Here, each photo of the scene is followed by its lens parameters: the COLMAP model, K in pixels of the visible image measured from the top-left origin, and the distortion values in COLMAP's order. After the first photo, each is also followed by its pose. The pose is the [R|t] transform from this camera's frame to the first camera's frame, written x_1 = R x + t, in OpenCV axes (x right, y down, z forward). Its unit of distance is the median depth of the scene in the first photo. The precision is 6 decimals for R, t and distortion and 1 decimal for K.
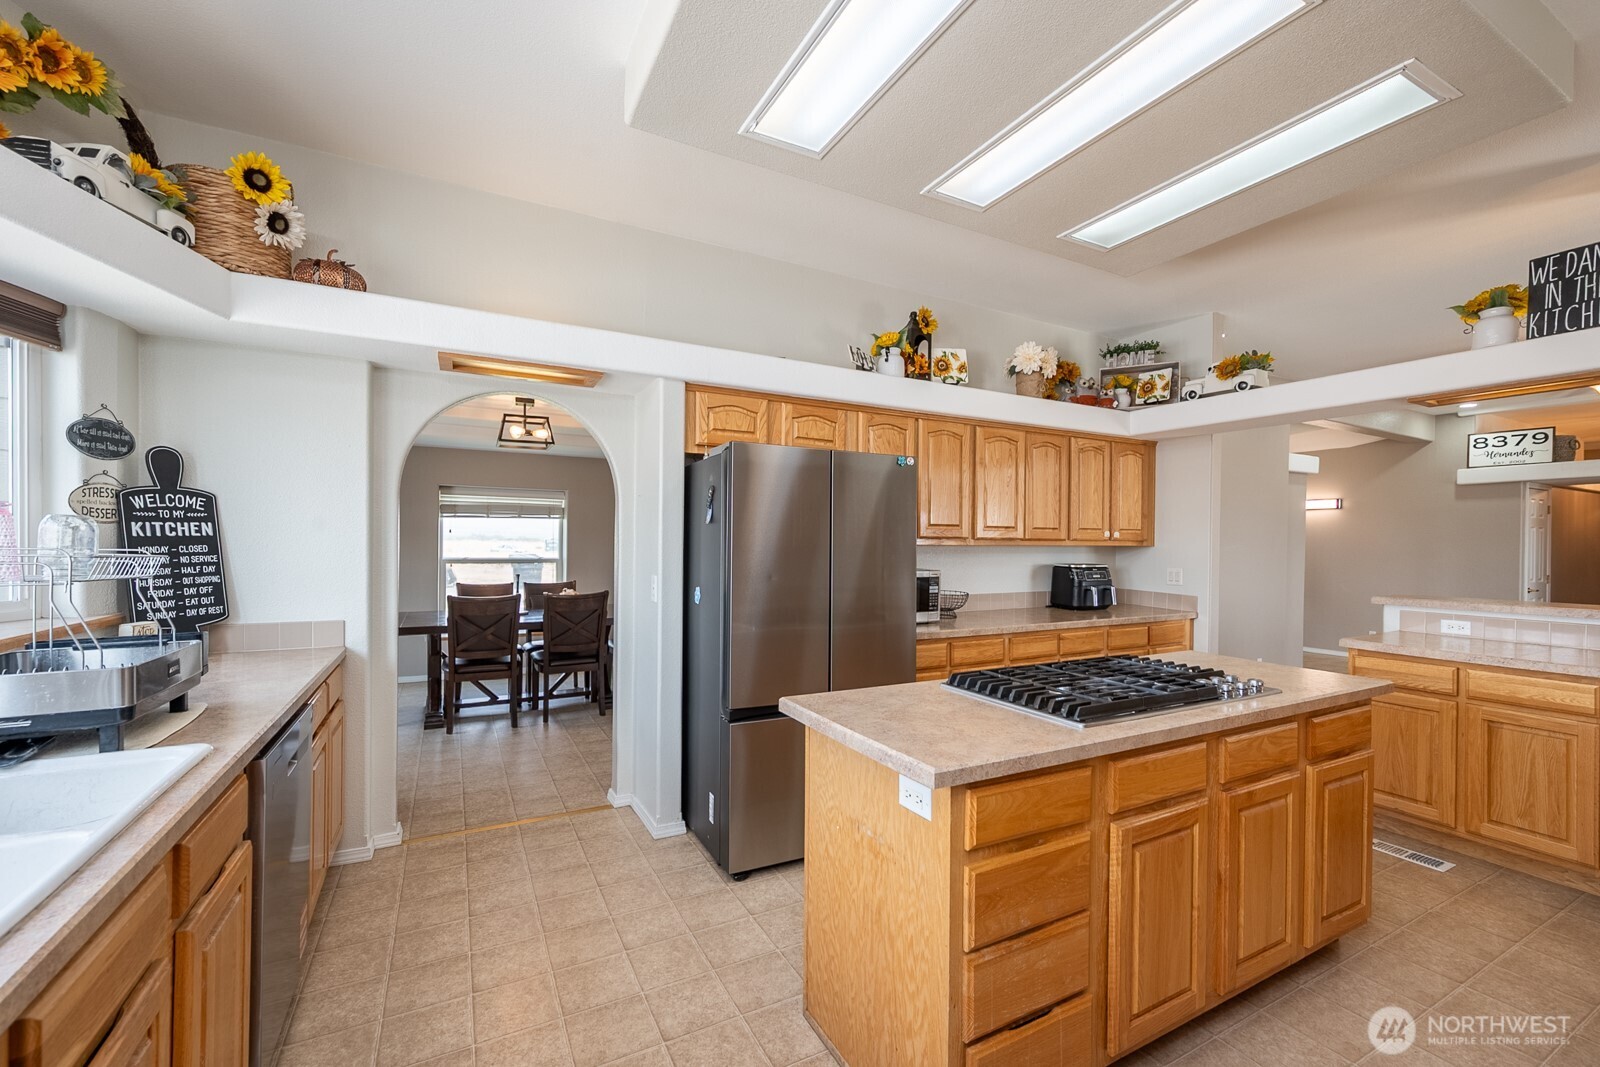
lens RADIAL K [[653.8, 0, 796.0], [0, 653.8, 541.4], [0, 0, 1]] dist [-0.001915, 0.000056]
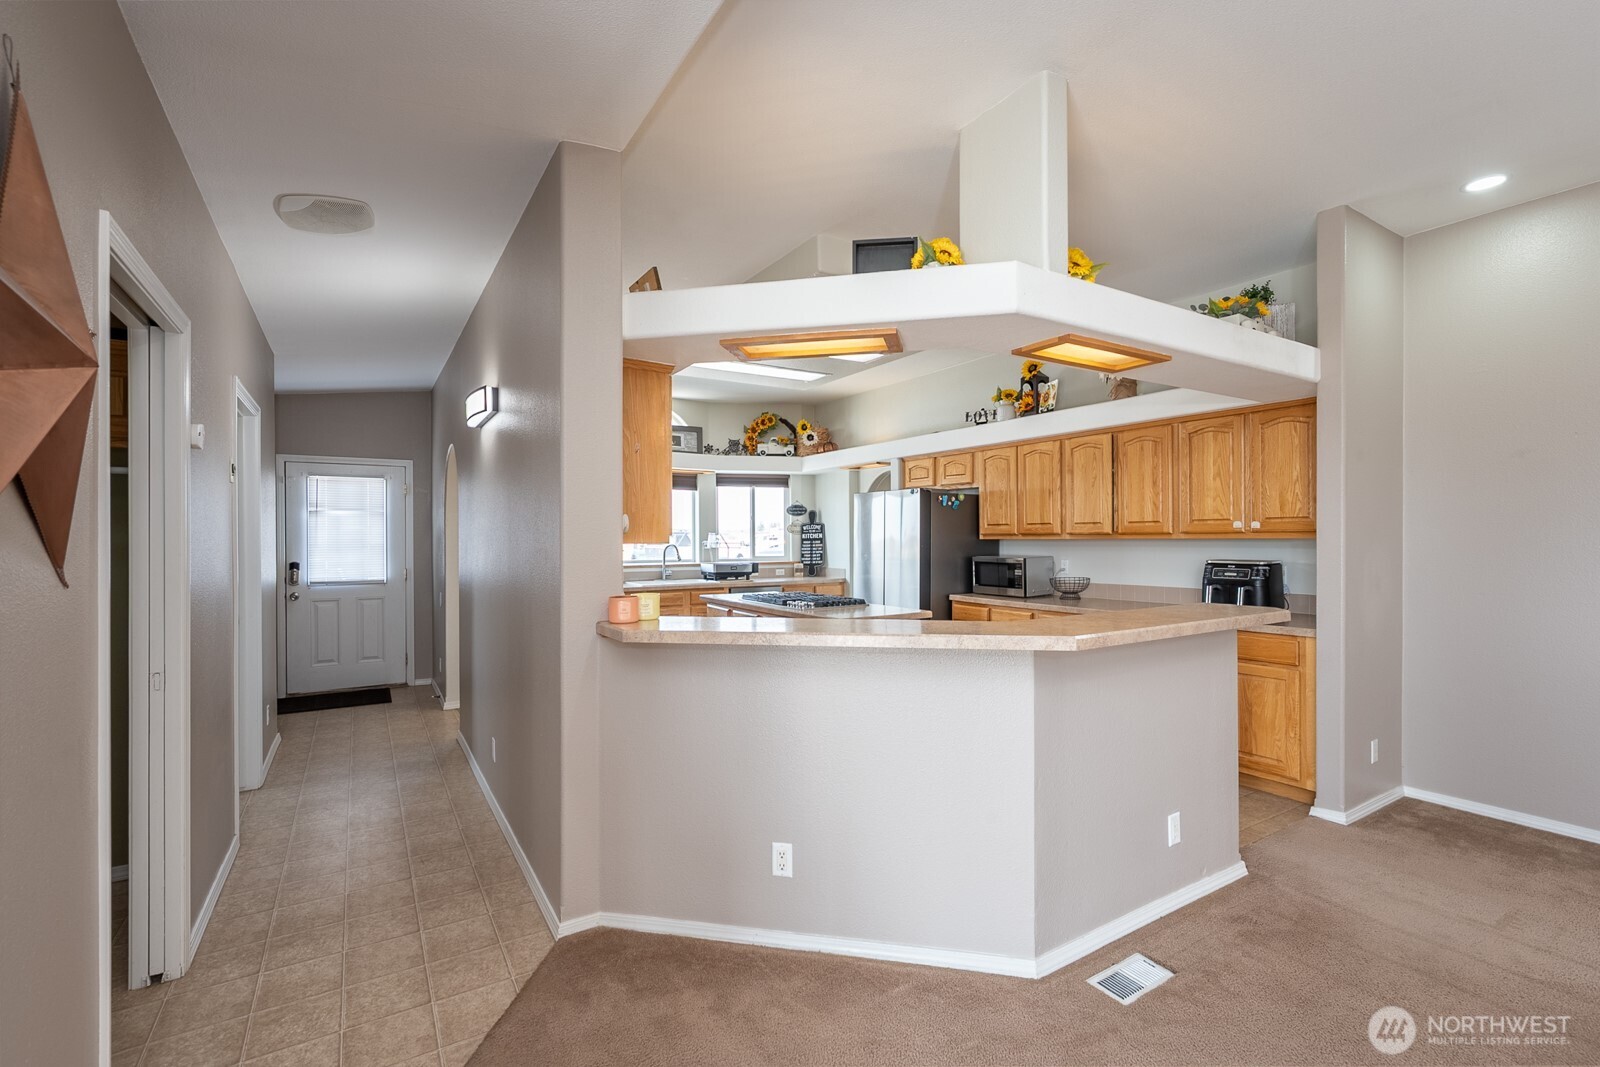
lens RADIAL K [[712.4, 0, 800.0], [0, 712.4, 533.5], [0, 0, 1]] dist [-0.000036, -0.000072]
pose [[0.073224, -0.013479, -0.997224, 1.652981], [0.006178, 0.999896, -0.013062, 0.009826], [0.997296, -0.005204, 0.073300, 0.444553]]
